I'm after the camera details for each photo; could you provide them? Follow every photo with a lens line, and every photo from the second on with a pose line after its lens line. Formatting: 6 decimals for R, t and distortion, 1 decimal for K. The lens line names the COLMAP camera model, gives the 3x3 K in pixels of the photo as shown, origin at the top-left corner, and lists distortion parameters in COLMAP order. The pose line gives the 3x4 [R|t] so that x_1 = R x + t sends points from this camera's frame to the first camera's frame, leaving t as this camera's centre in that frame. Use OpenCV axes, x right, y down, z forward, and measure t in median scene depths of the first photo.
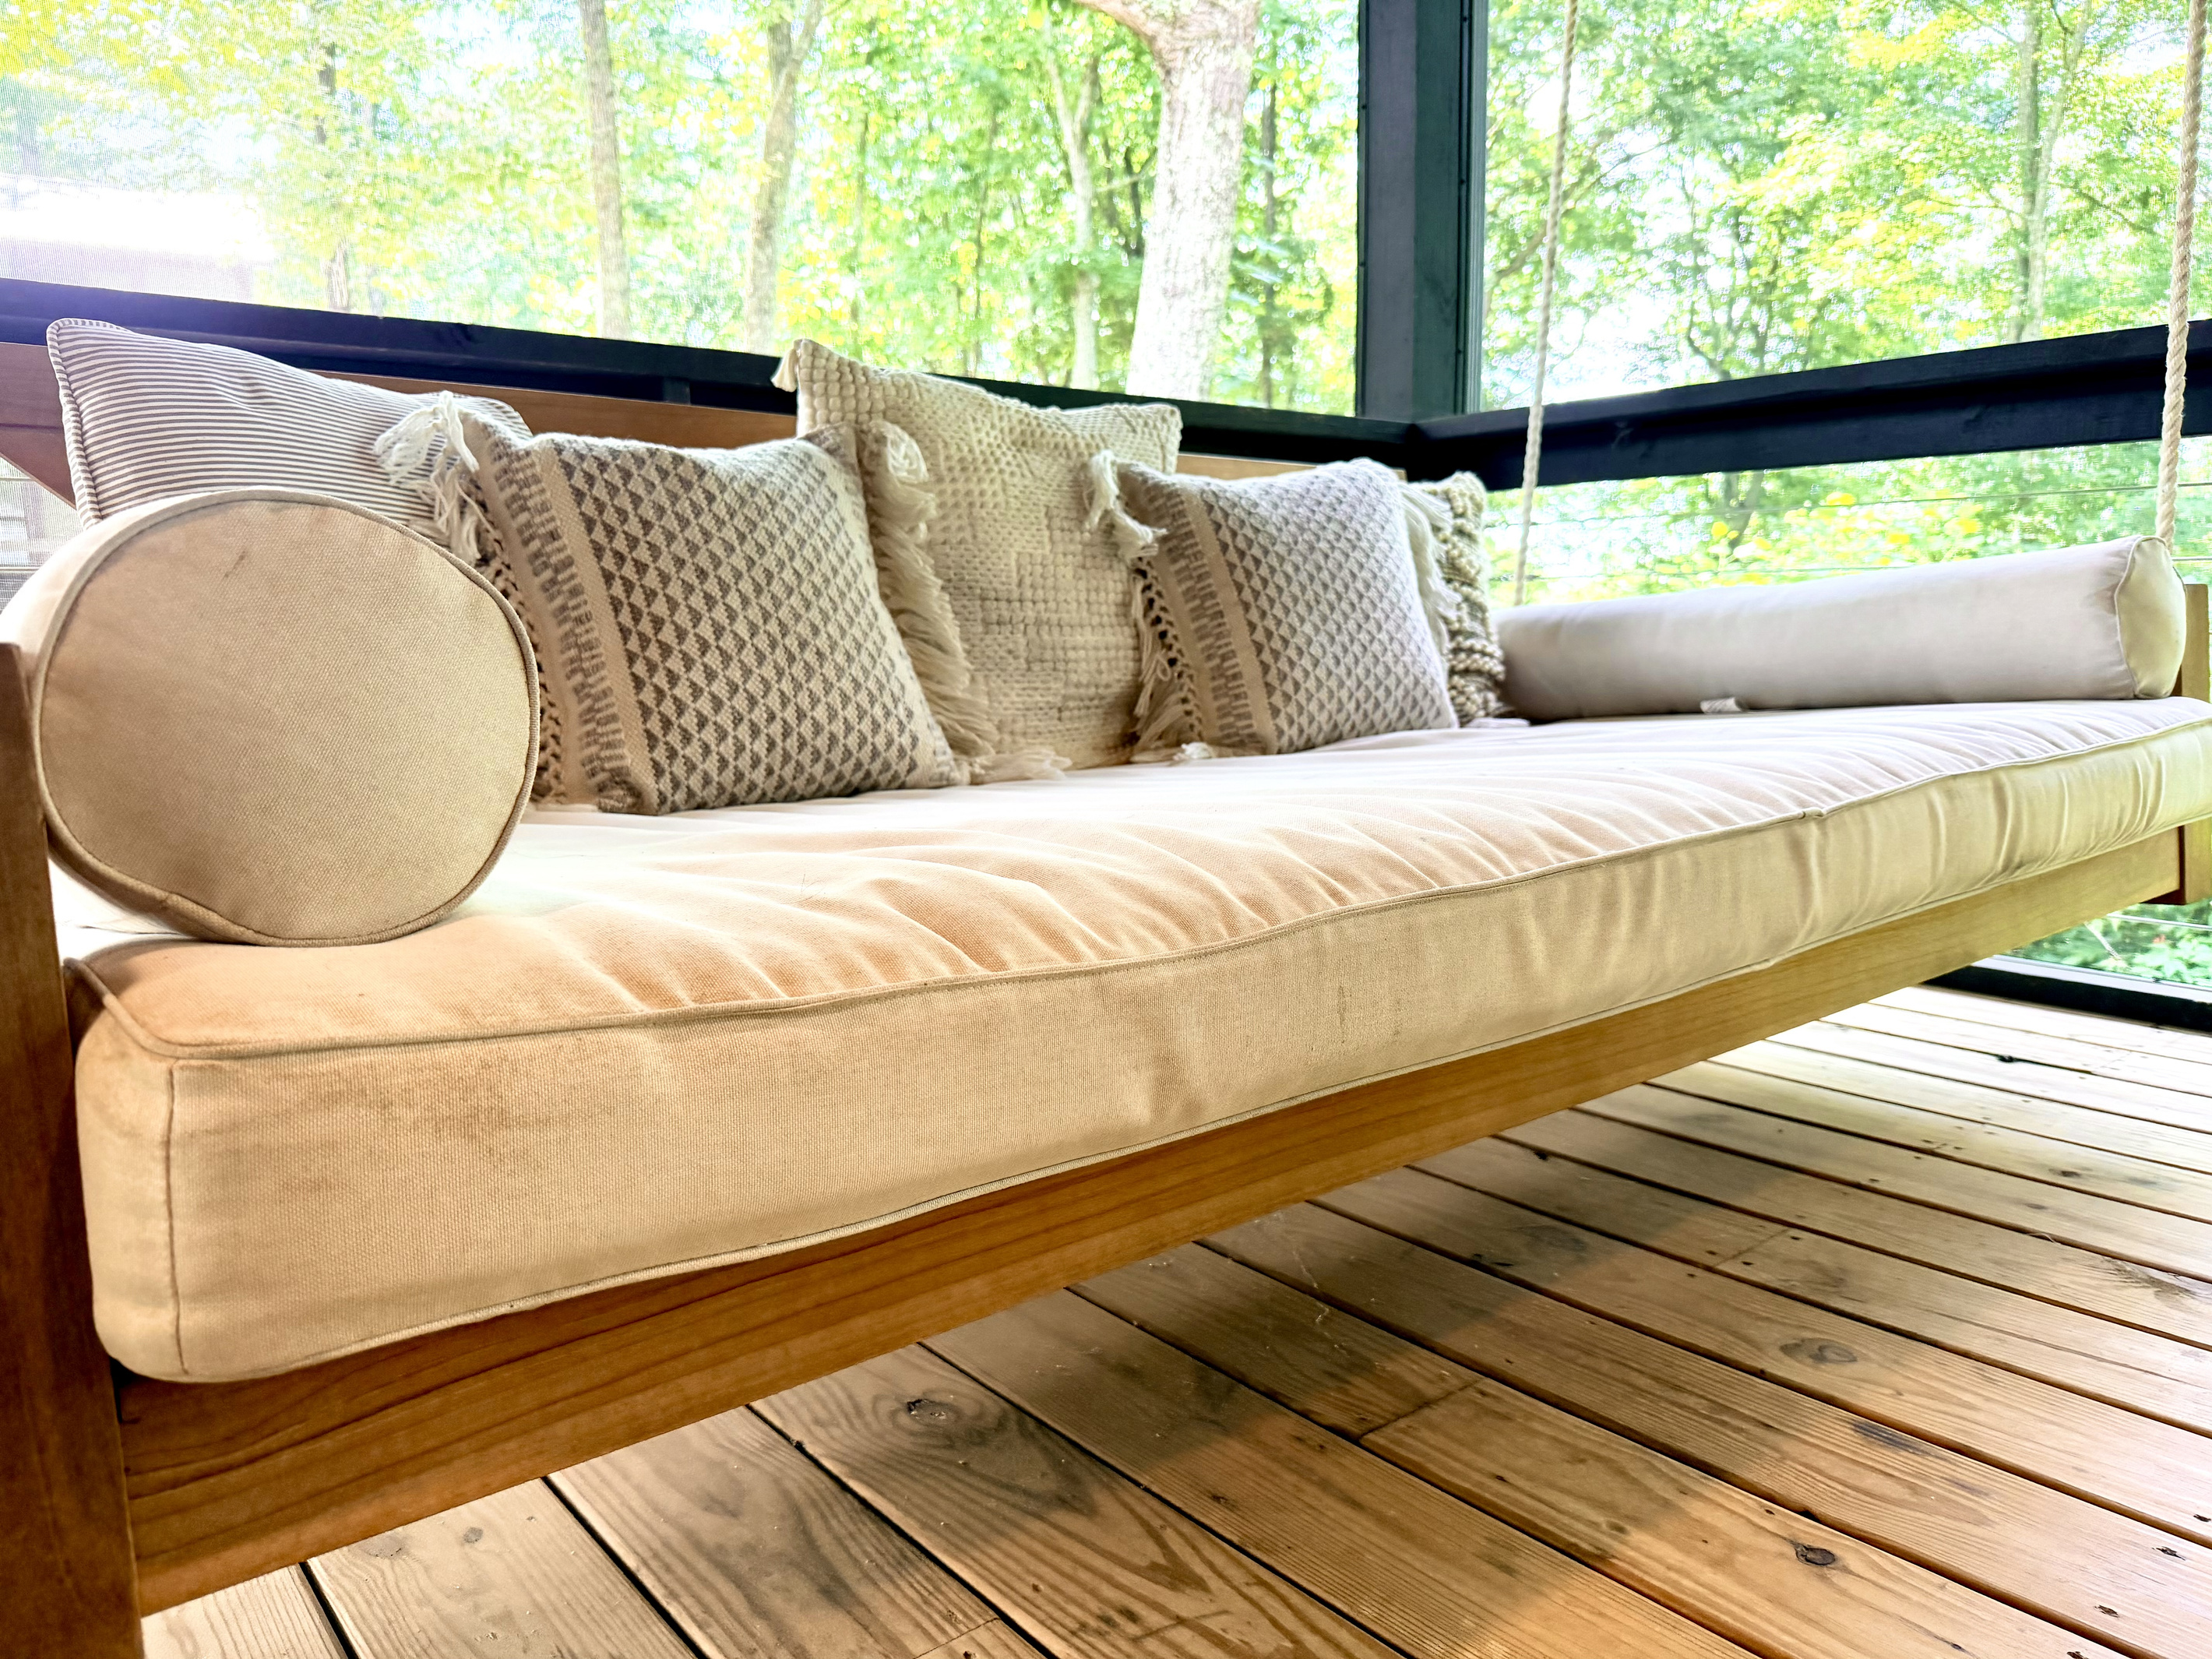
lens RADIAL K [[1567.2, 0, 1102.8], [0, 1567.2, 836.7], [0, 0, 1]] dist [0.050036, -0.058605]
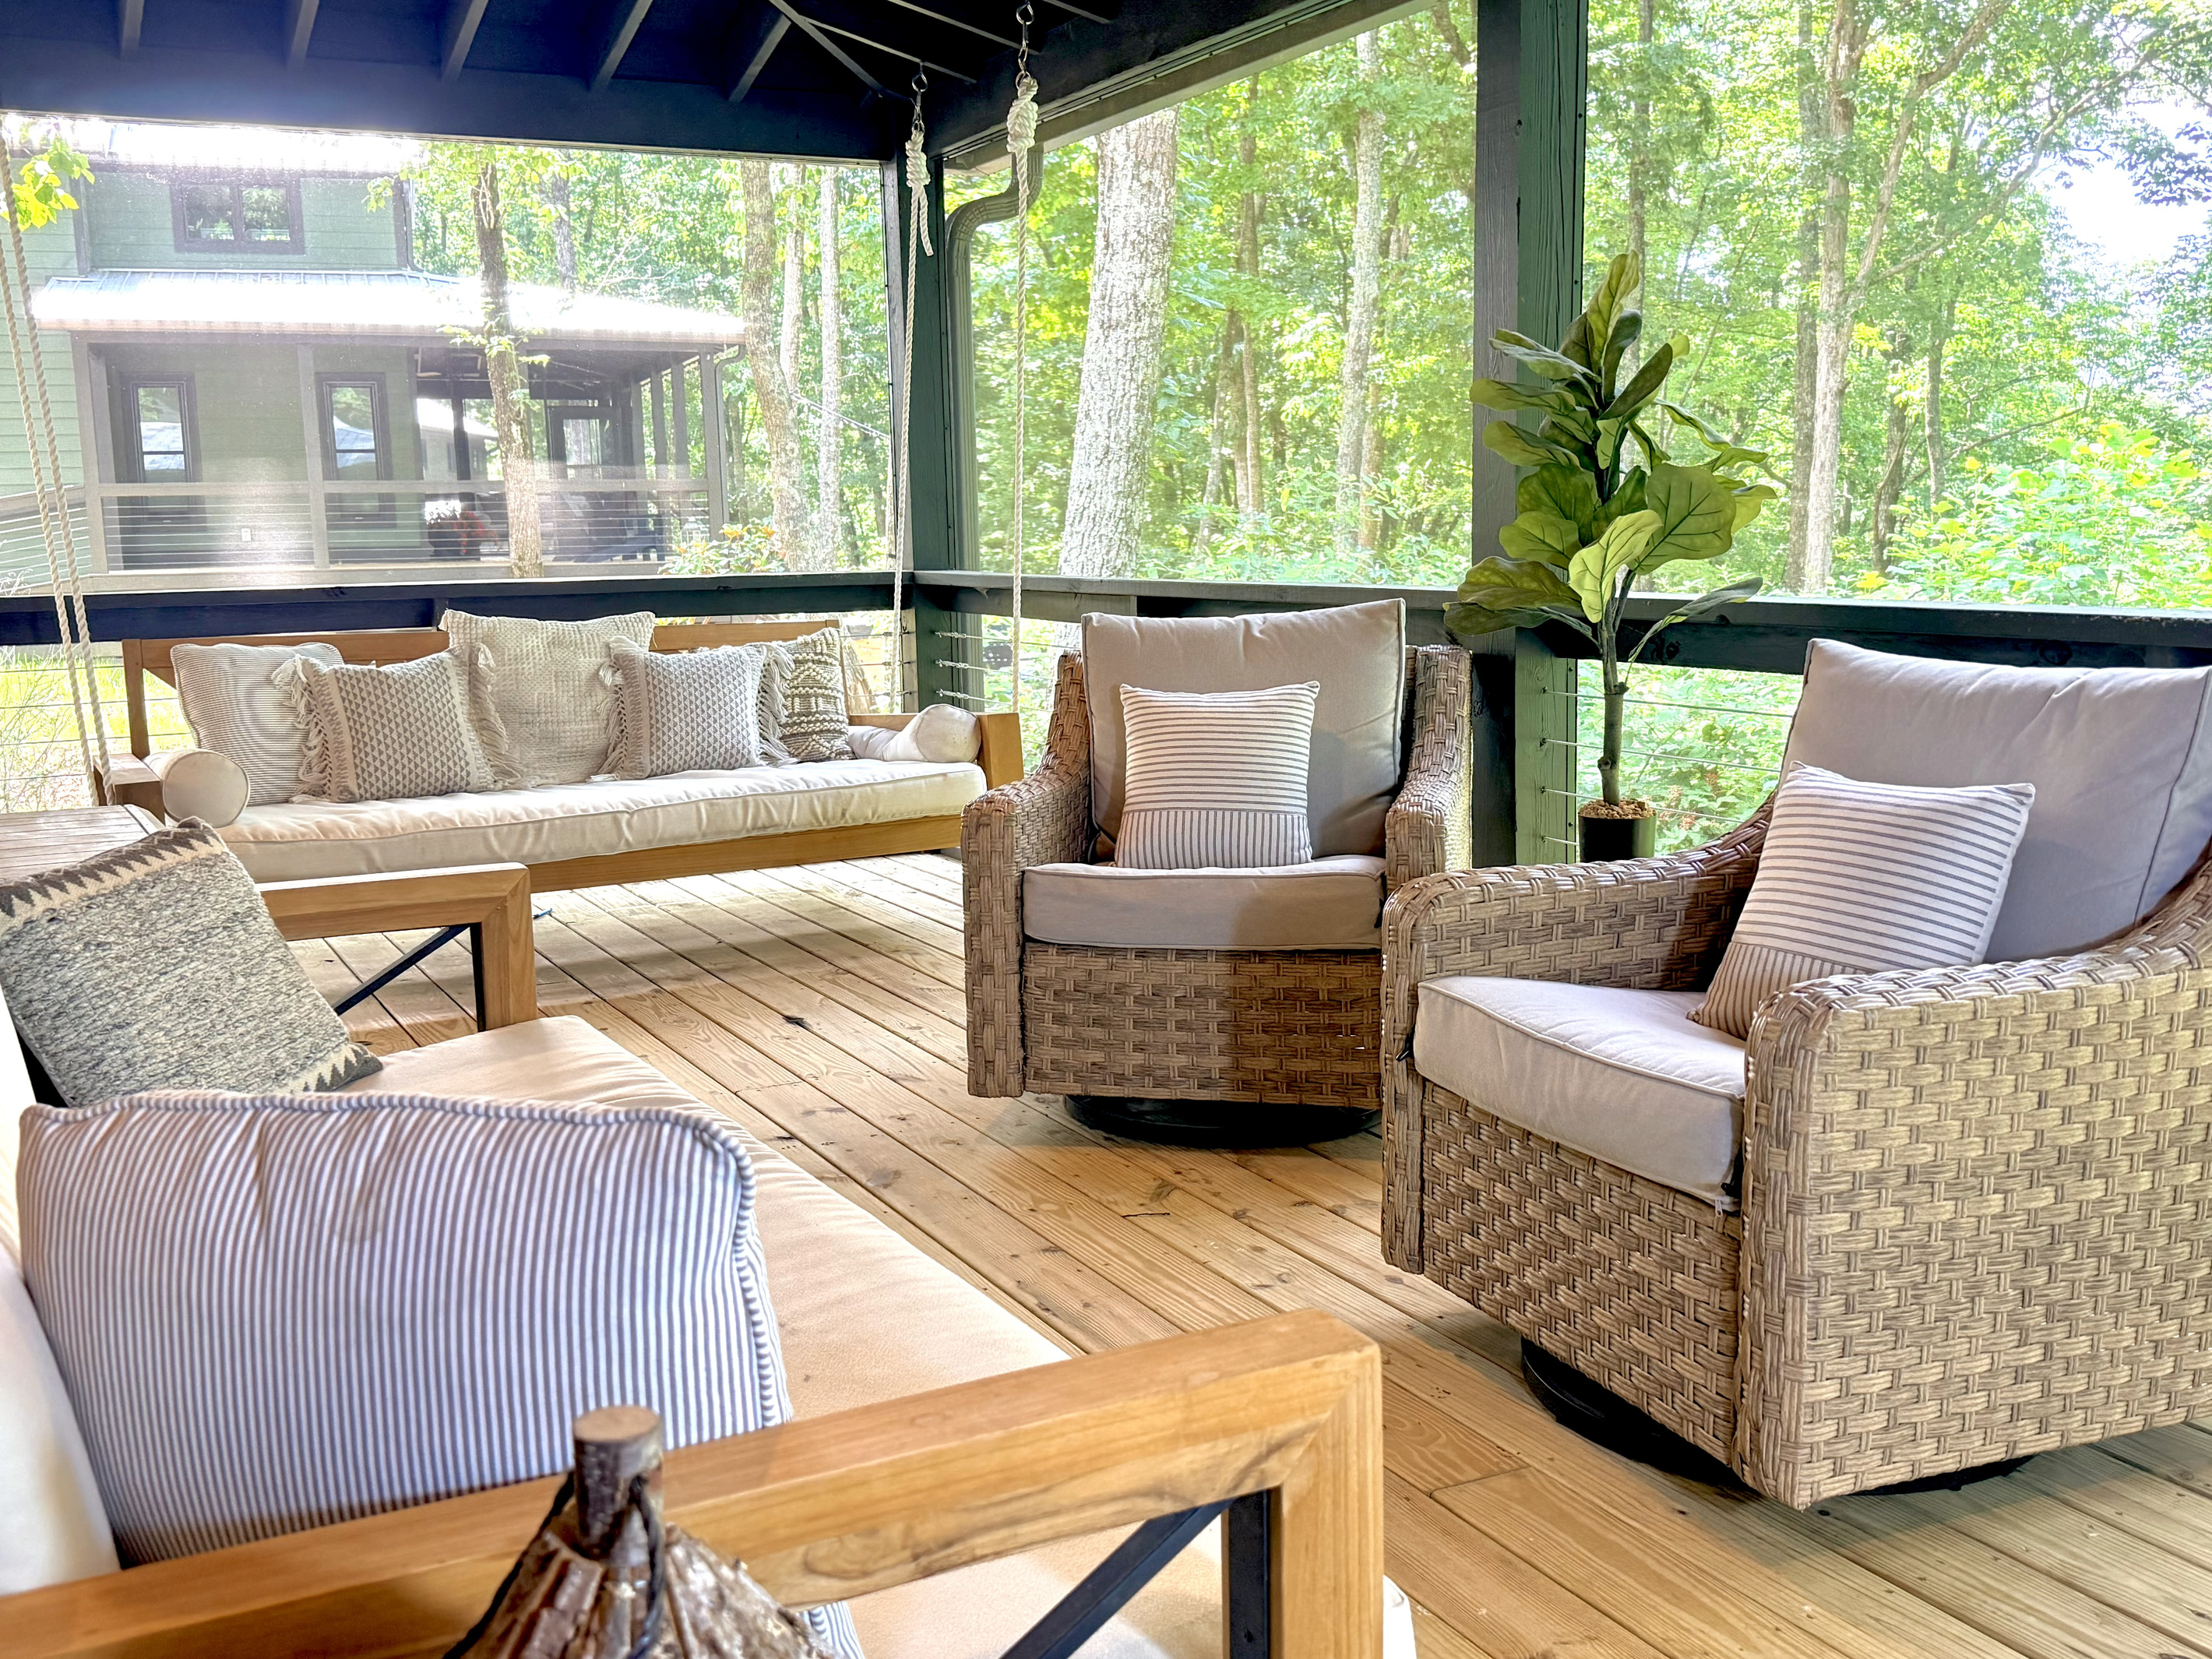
lens RADIAL K [[2194.7, 0, 1106.0], [0, 2194.7, 829.5], [0, 0, 1]] dist [0.021290, 0.007447]
pose [[0.978633, 0.025473, -0.204030, 1.832666], [-0.022738, 0.999618, 0.015738, -0.055244], [0.204353, -0.010762, 0.978838, -2.608602]]
